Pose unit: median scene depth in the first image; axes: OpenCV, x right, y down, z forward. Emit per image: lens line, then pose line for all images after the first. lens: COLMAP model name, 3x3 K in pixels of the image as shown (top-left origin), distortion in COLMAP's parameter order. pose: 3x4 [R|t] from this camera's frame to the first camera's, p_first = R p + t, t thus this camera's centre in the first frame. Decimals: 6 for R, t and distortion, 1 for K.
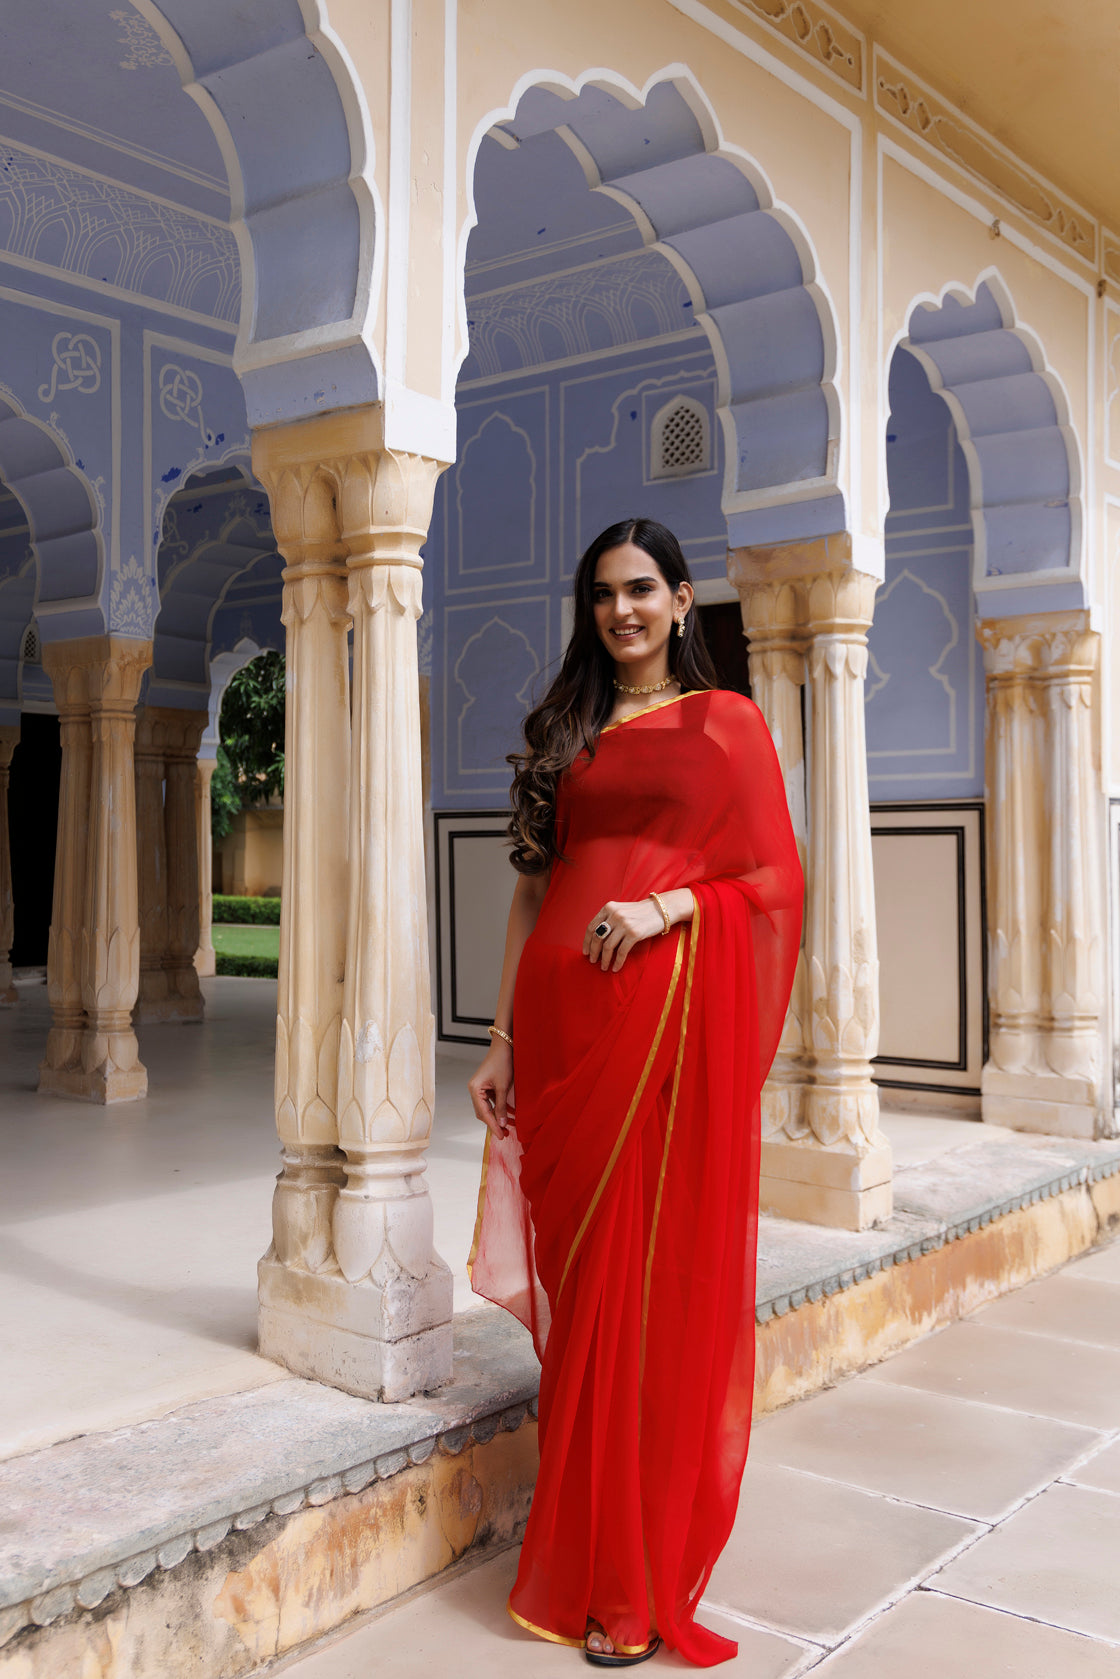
lens RADIAL K [[1480.0, 0, 556.4], [0, 1480.0, 844.7], [0, 0, 1]] dist [0.012599, 0.008441]
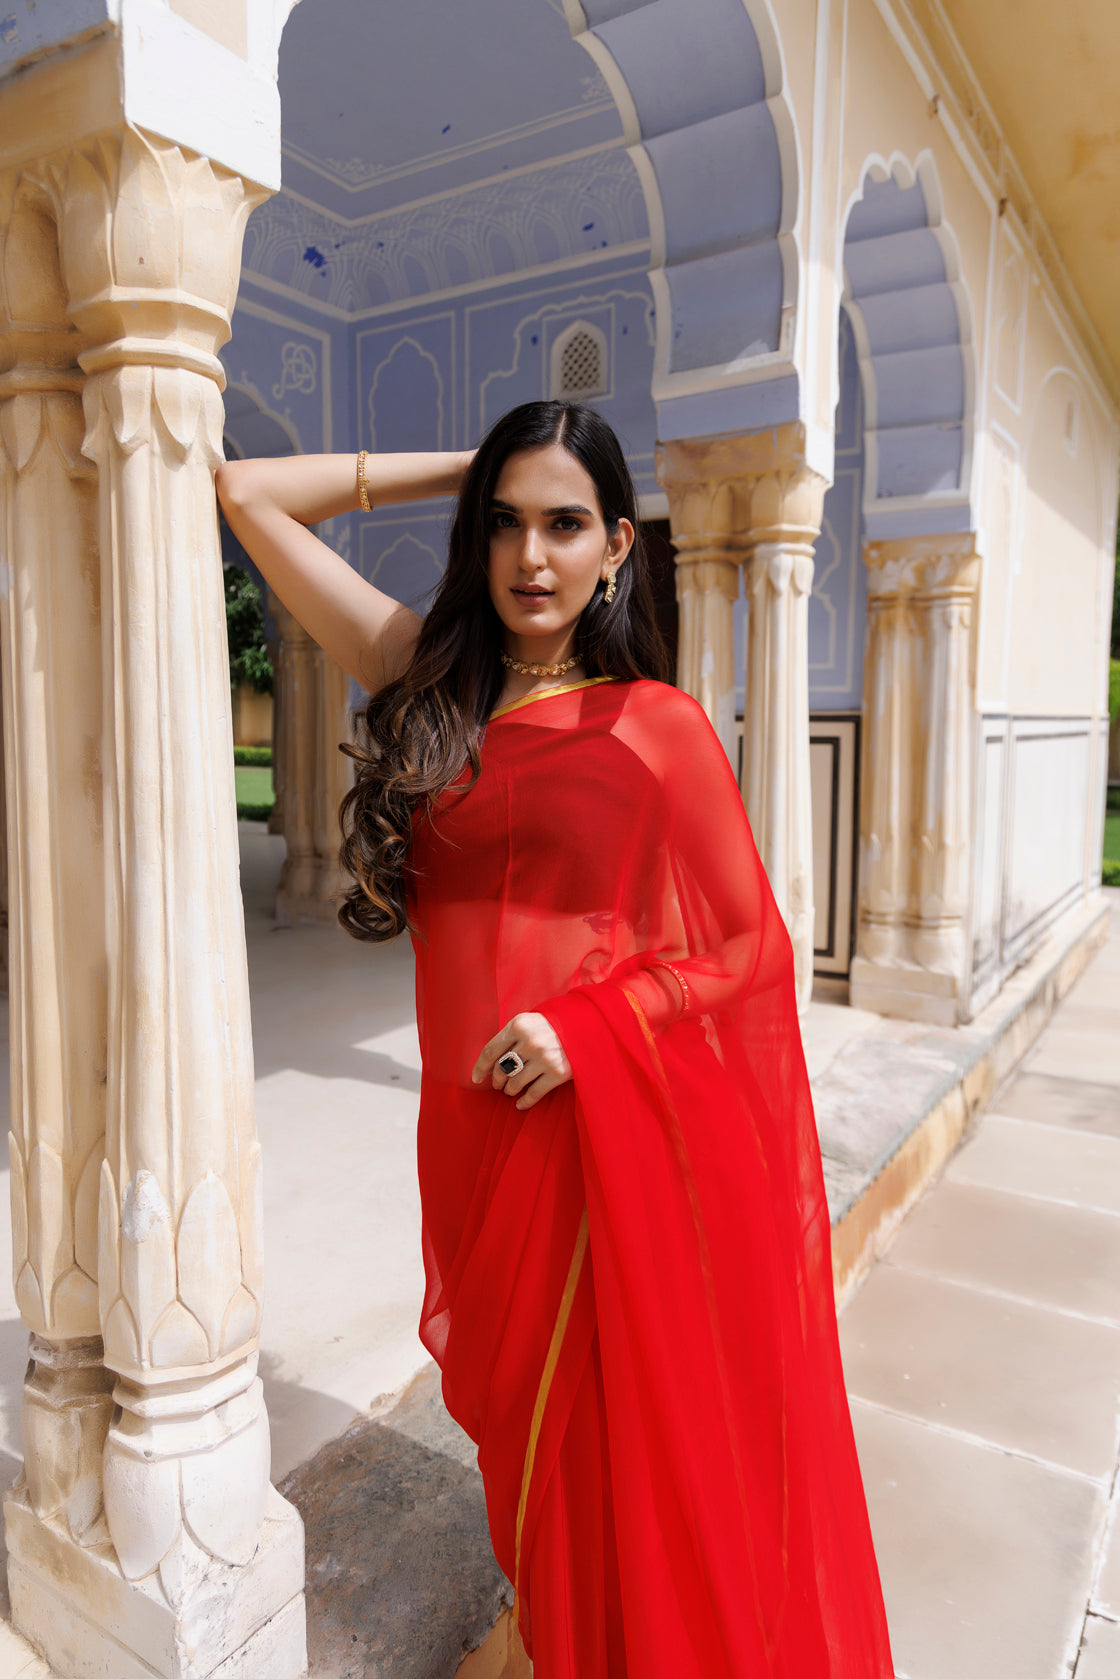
lens RADIAL K [[1051.2, 0, 560.0], [0, 1051.2, 839.5], [0, 0, 1]] dist [0.003275, 0.000833]
pose [[0.995858, -0.003257, 0.090861, 0.000660], [-0.007414, 0.993121, 0.116858, -0.039110], [-0.090616, -0.117047, 0.988984, 0.369557]]
